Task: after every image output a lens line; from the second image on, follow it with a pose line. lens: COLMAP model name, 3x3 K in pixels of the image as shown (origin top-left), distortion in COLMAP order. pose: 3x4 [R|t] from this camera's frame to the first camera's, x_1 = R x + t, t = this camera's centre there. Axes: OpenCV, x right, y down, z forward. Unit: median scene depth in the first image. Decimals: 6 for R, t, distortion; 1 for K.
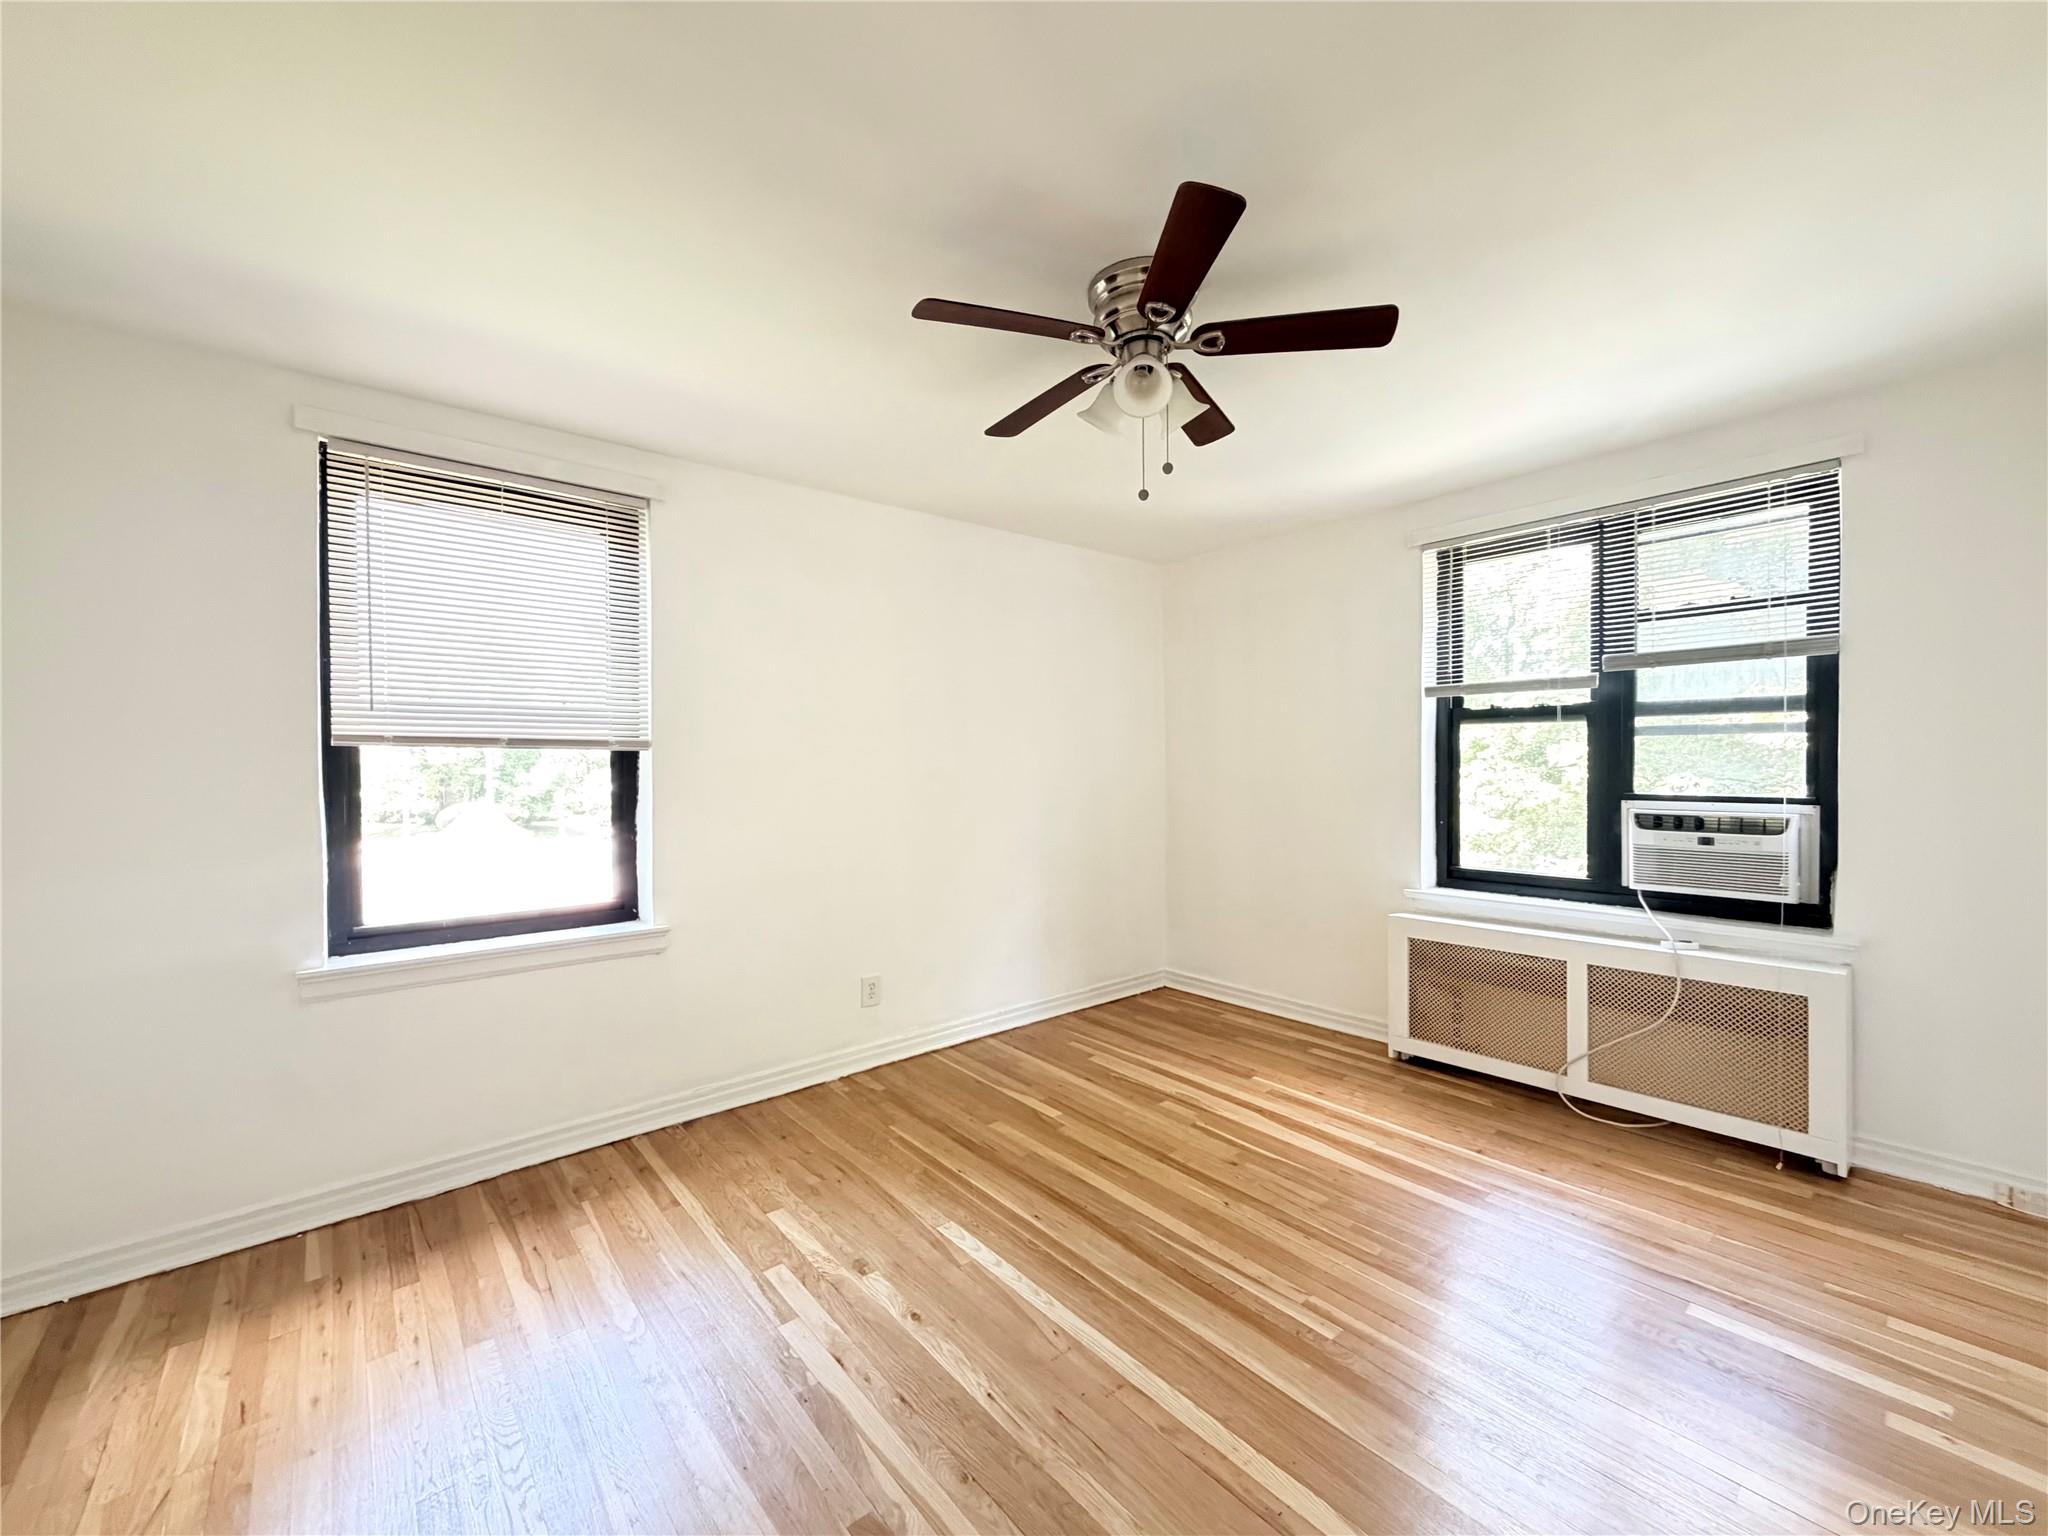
lens RADIAL K [[816.2, 0, 1019.0], [0, 816.2, 763.3], [0, 0, 1]] dist [0.000390, 0.000245]
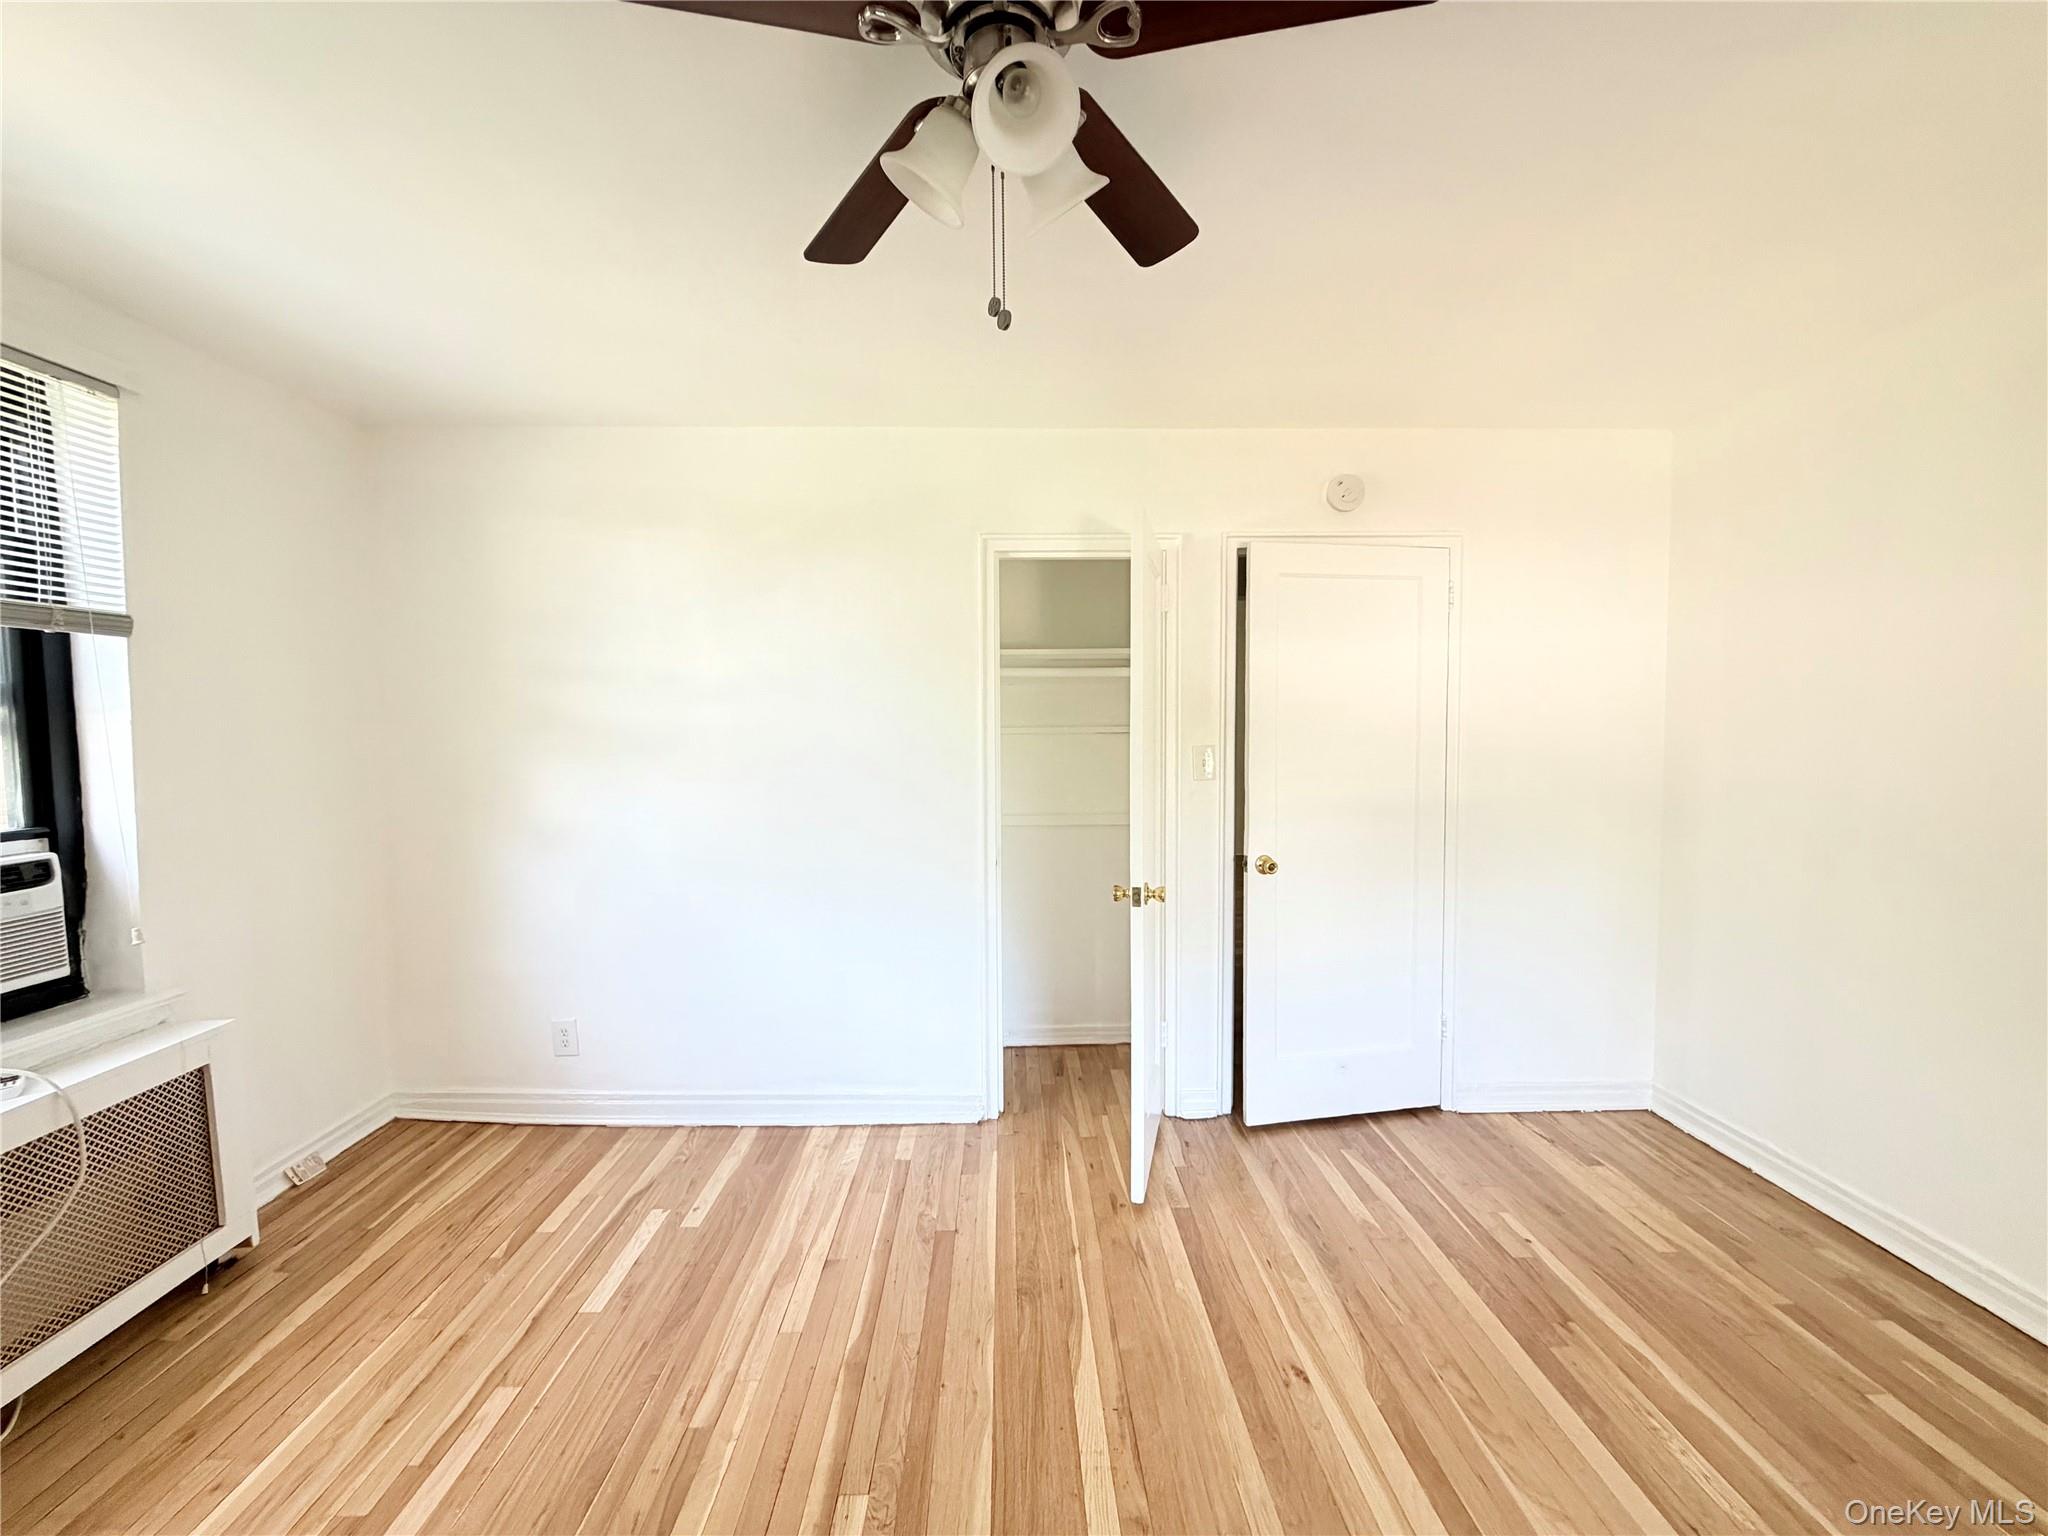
lens RADIAL K [[819.3, 0, 1008.2], [0, 819.3, 769.1], [0, 0, 1]] dist [-0.001299, -0.000202]
pose [[-0.772914, -0.017223, 0.634277, -0.137430], [0.019921, 0.998480, 0.051387, -0.028730], [-0.634198, 0.052353, -0.771397, 0.926743]]
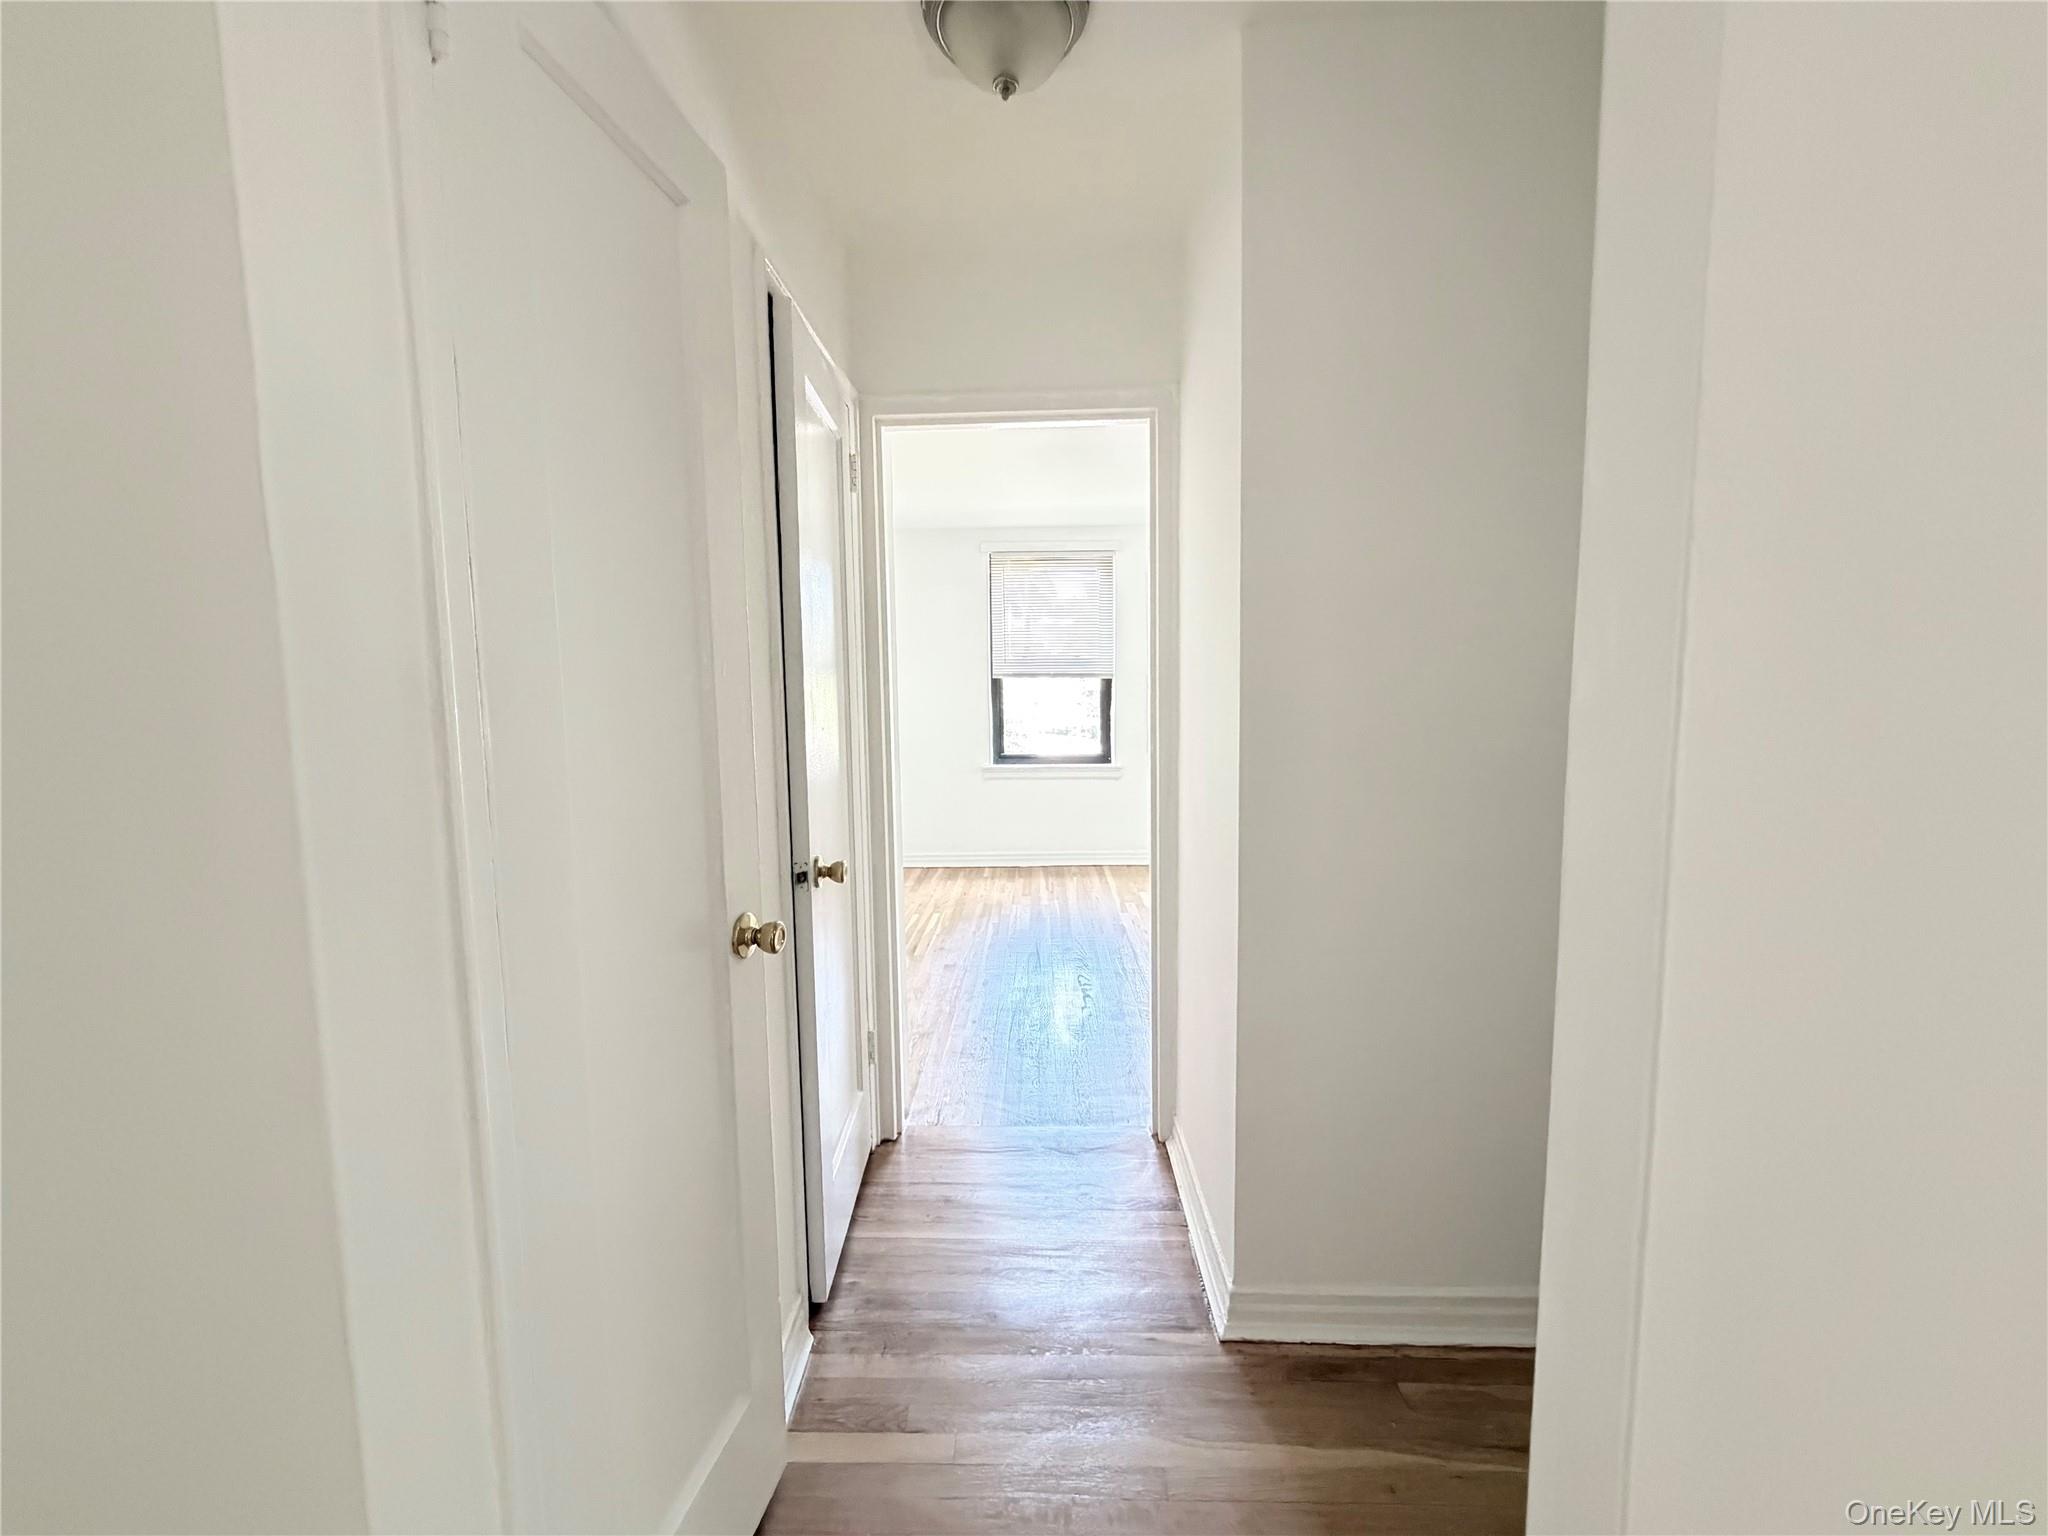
lens RADIAL K [[816.2, 0, 1019.0], [0, 816.2, 763.3], [0, 0, 1]] dist [0.000390, 0.000245]
pose [[0.745327, 0.058714, -0.664109, 0.690685], [0.000298, 0.996085, 0.088399, 0.015184], [0.666699, -0.066084, 0.742391, -0.633787]]
